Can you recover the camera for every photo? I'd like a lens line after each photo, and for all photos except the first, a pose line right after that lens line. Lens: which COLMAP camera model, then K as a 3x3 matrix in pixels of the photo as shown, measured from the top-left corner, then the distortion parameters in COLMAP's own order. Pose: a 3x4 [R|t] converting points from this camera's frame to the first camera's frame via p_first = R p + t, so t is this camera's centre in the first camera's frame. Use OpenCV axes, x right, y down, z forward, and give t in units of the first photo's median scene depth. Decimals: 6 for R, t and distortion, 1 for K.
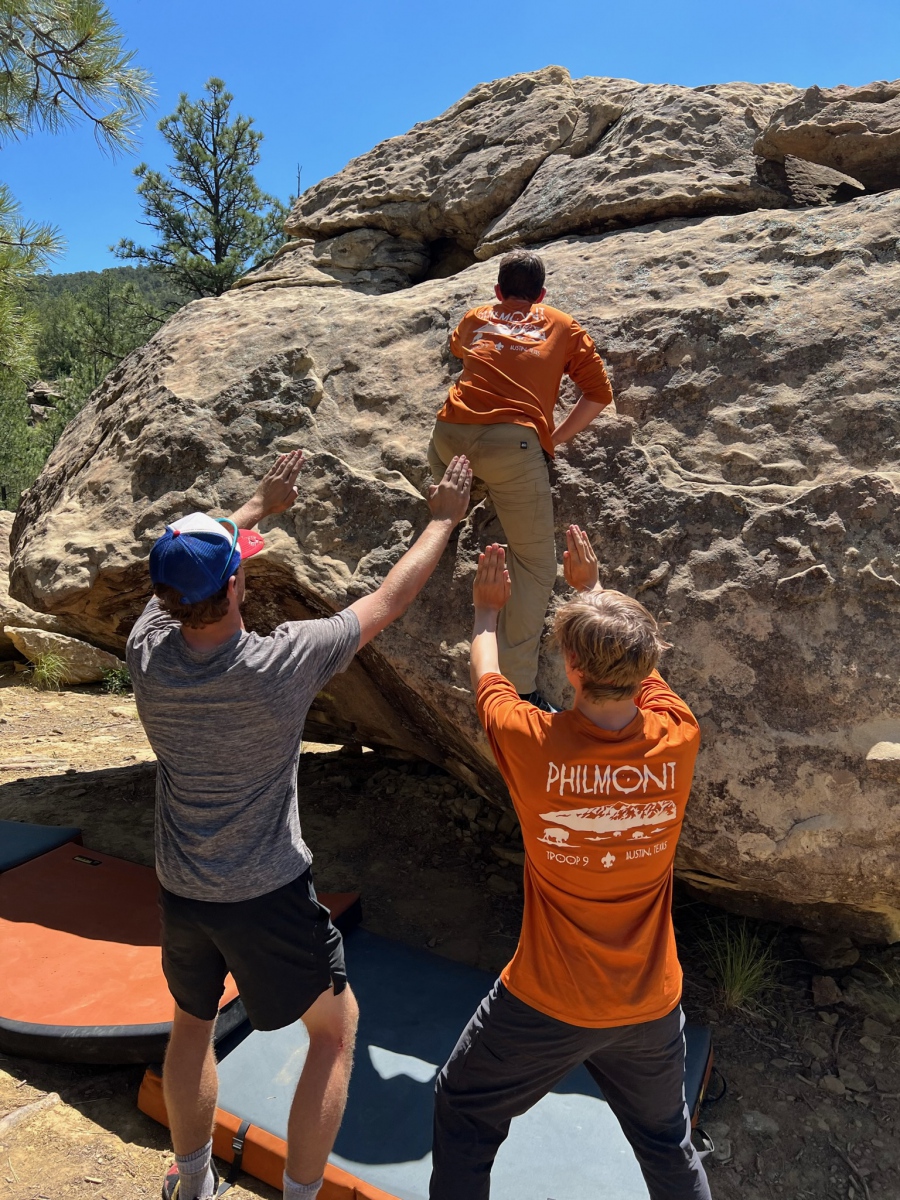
lens RADIAL K [[904.8, 0, 458.9], [0, 904.8, 593.3], [0, 0, 1]] dist [0.052318, -0.058898]
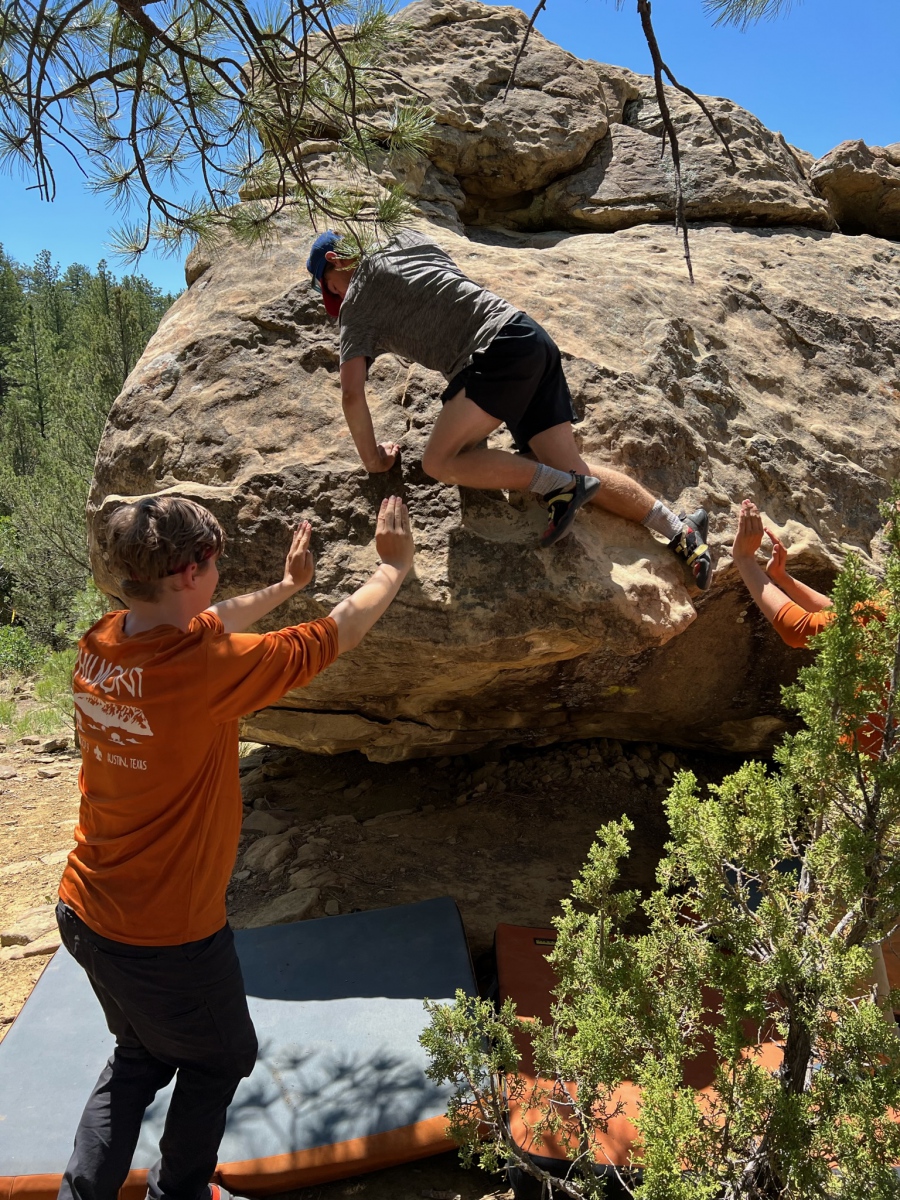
lens RADIAL K [[904.8, 0, 457.9], [0, 904.8, 605.9], [0, 0, 1]] dist [0.052318, -0.058898]
pose [[0.653759, -0.158045, 0.740014, -1.183675], [0.091168, 0.987273, 0.130310, -0.142235], [-0.751191, -0.017726, 0.659847, 0.639493]]
